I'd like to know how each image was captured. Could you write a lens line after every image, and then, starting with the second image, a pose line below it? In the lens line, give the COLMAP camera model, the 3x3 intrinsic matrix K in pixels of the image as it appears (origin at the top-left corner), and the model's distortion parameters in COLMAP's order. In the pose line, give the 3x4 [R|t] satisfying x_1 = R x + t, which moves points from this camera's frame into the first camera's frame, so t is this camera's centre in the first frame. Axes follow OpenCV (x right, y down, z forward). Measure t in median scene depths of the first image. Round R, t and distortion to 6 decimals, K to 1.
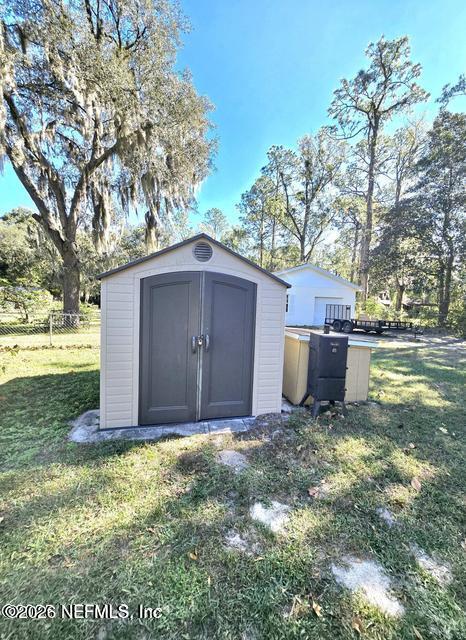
lens RADIAL K [[253.1, 0, 235.9], [0, 253.1, 317.2], [0, 0, 1]] dist [-0.000625, 0.000627]
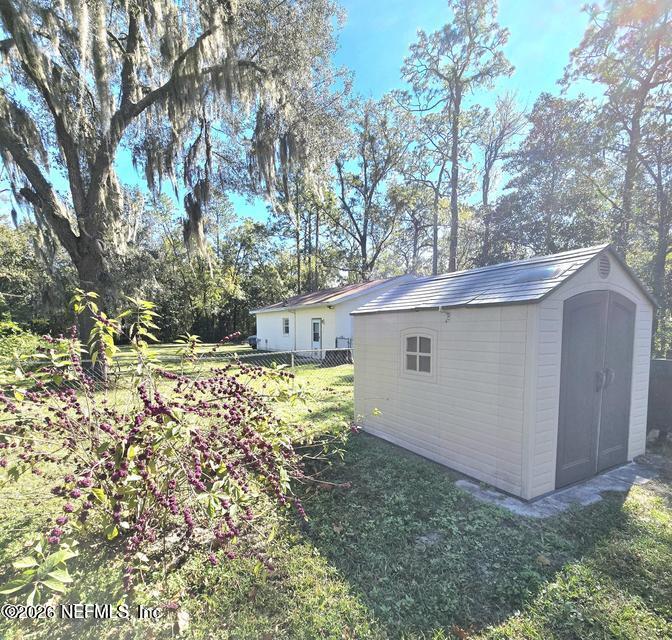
lens RADIAL K [[361.5, 0, 329.1], [0, 361.5, 352.2], [0, 0, 1]] dist [0.015583, -0.002820]
pose [[0.964328, -0.054618, 0.259013, -0.168339], [0.053105, 0.998506, 0.012842, -0.005958], [-0.259328, 0.001371, 0.965788, 0.010804]]
